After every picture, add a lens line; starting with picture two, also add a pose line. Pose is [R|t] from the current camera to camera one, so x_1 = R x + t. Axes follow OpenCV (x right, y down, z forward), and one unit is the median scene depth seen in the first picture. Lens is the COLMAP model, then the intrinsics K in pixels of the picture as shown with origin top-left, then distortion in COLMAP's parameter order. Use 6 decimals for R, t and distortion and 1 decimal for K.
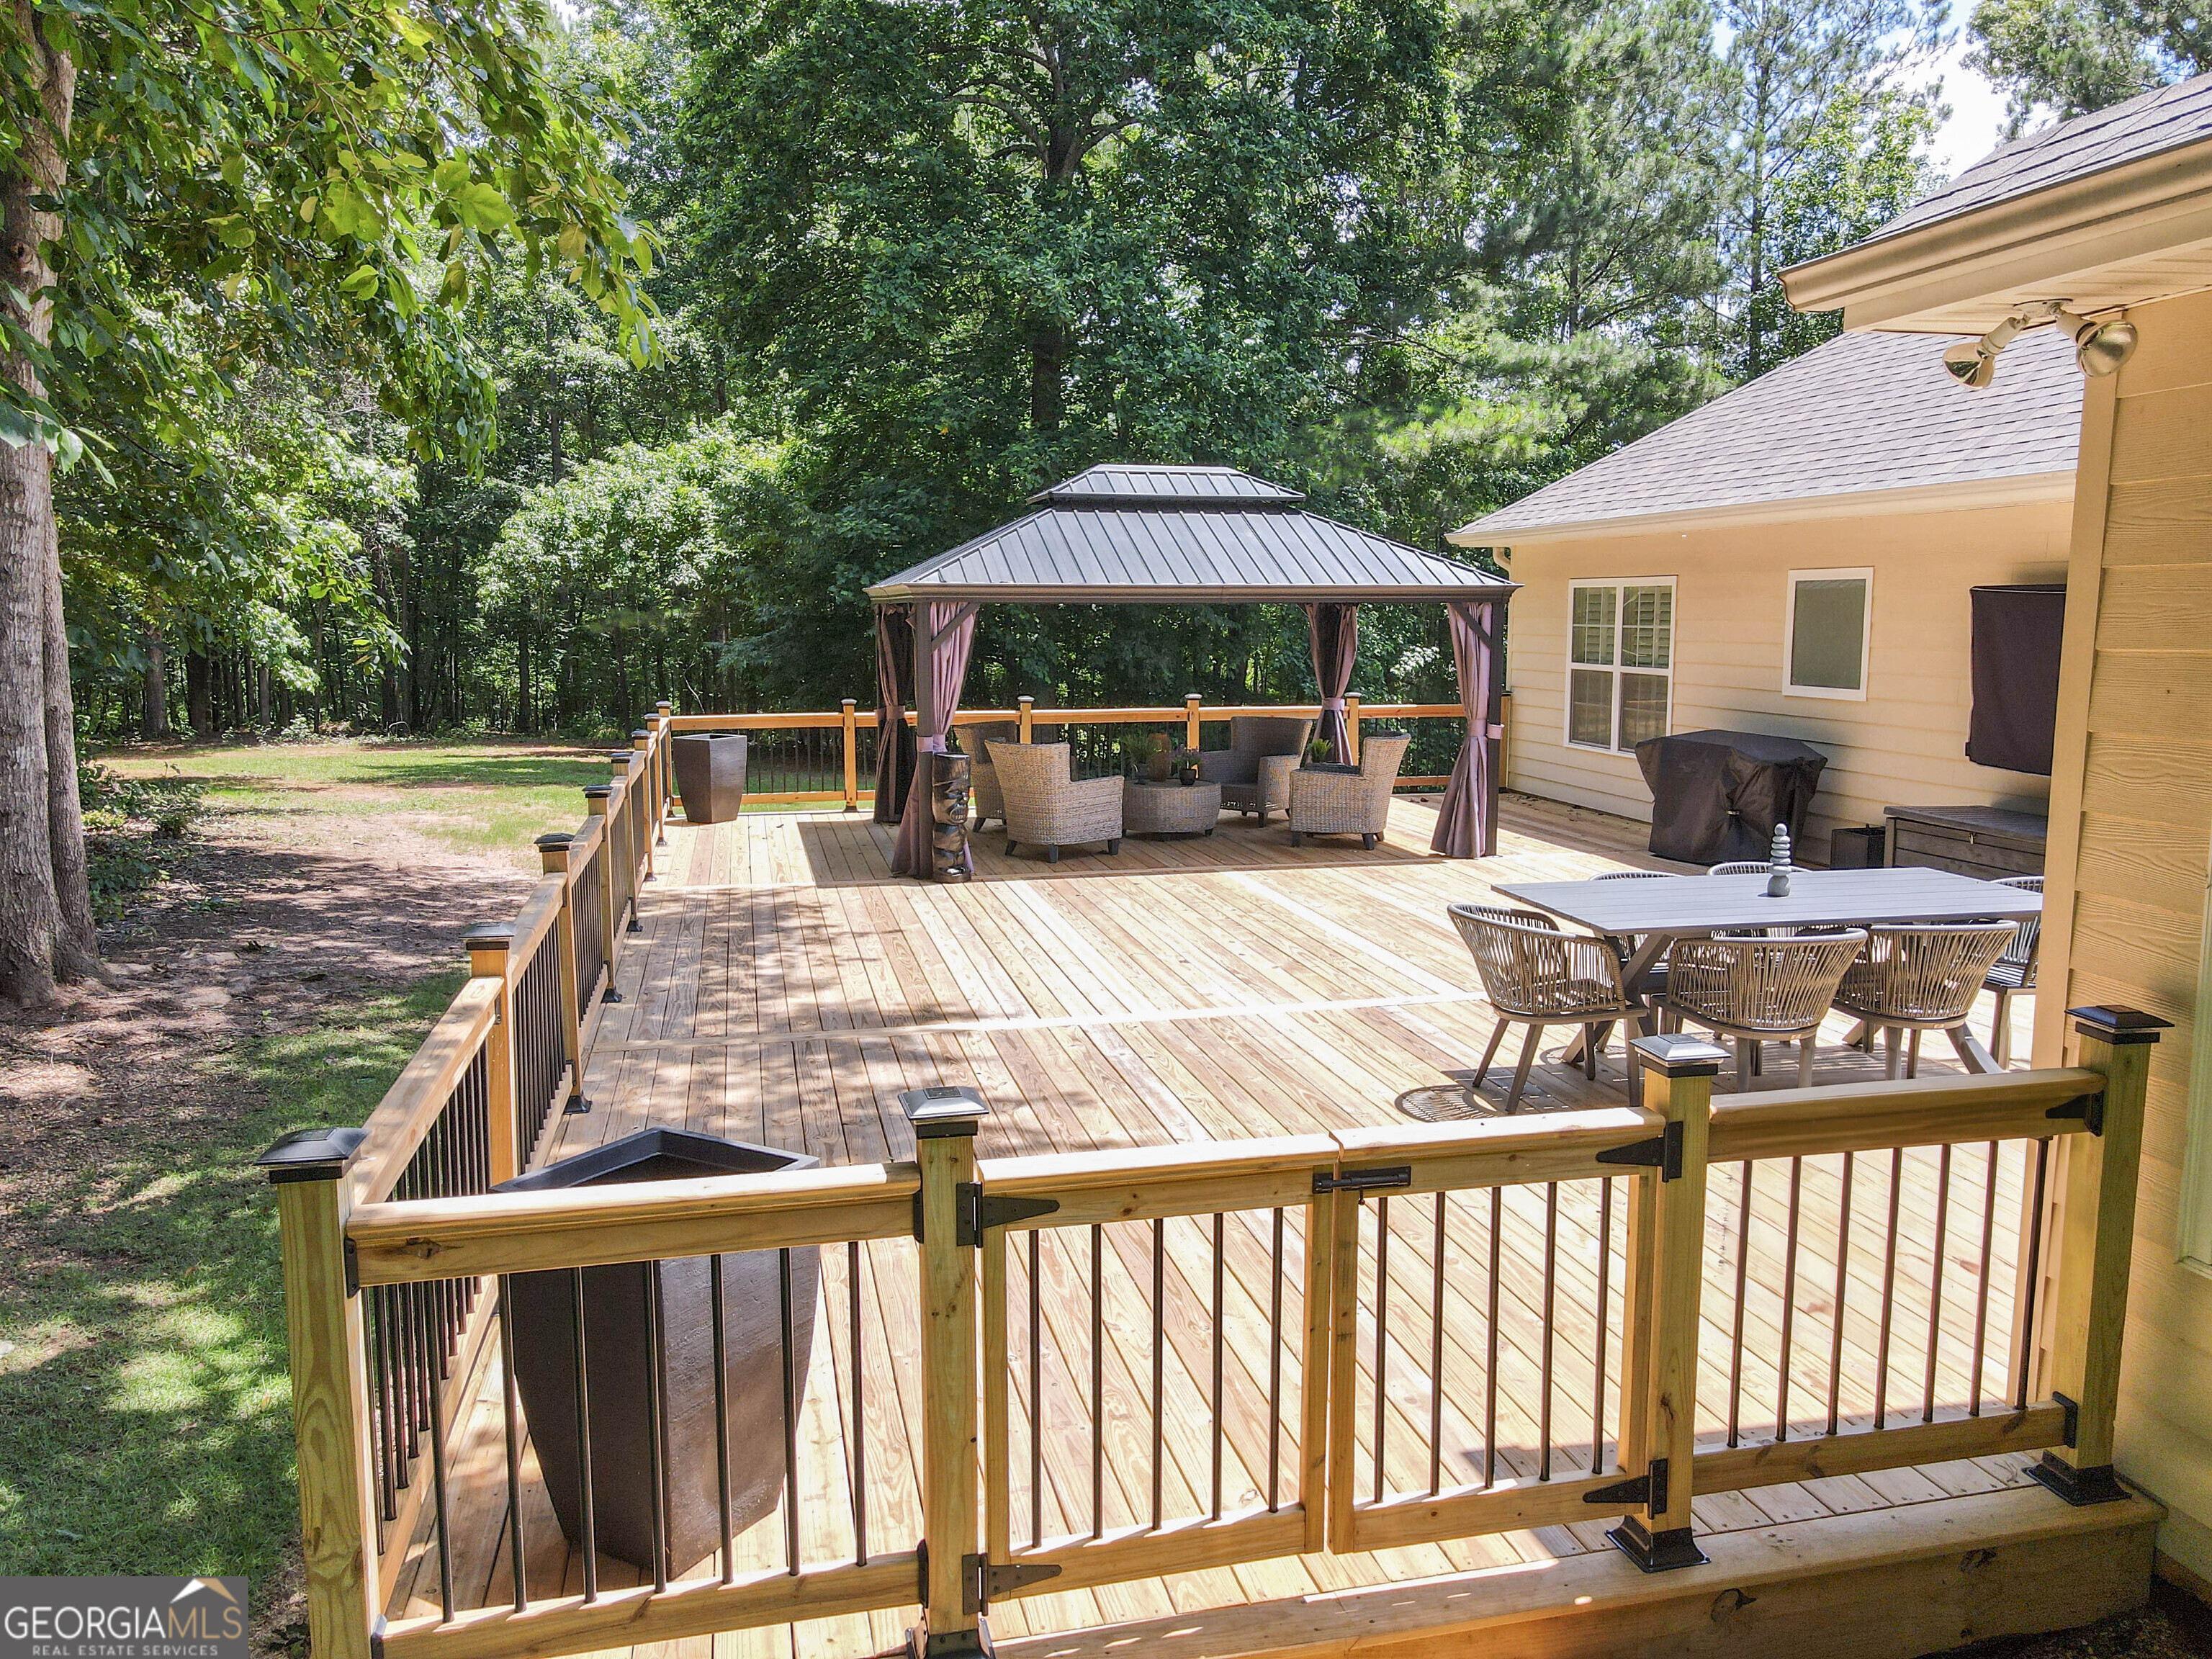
lens RADIAL K [[1616.6, 0, 1106.0], [0, 1616.6, 829.5], [0, 0, 1]] dist [0.047060, 0.013106]
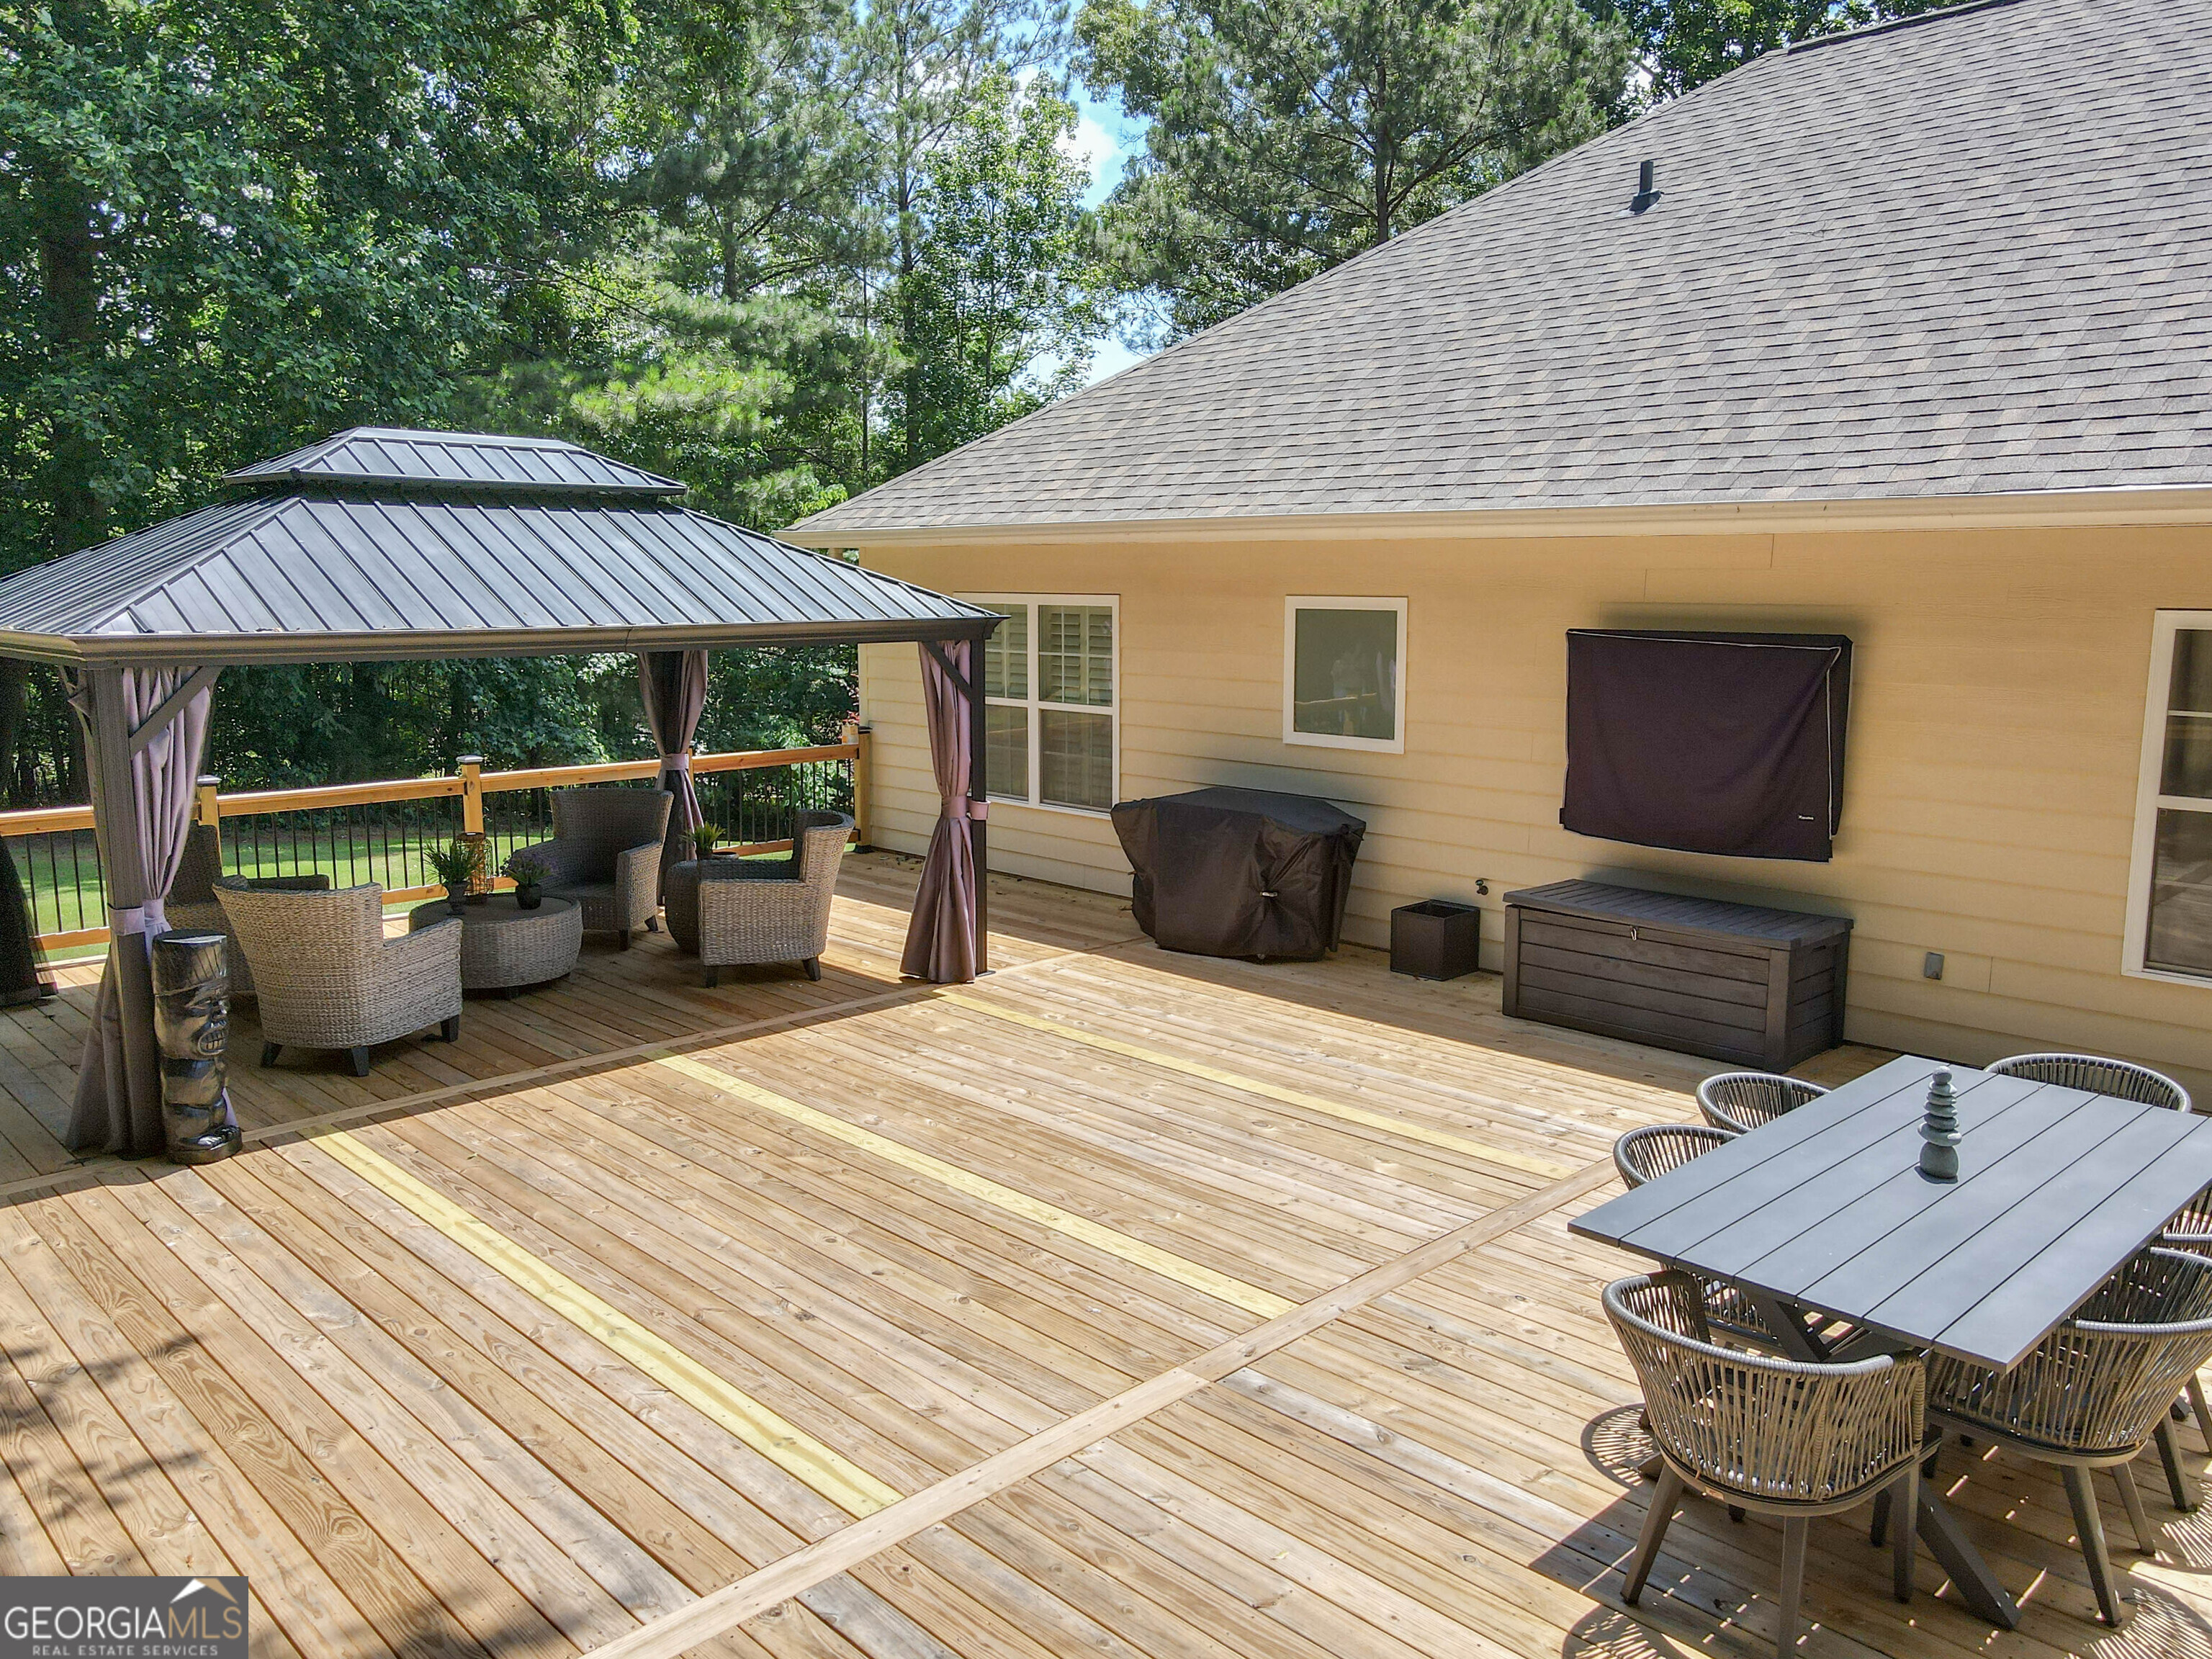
lens RADIAL K [[1685.9, 0, 1106.0], [0, 1685.9, 829.5], [0, 0, 1]] dist [0.026394, 0.010127]
pose [[0.862073, -0.077392, 0.500840, -0.093227], [0.071711, 0.996955, 0.030621, -0.064273], [-0.501685, 0.009518, 0.864998, 0.264684]]
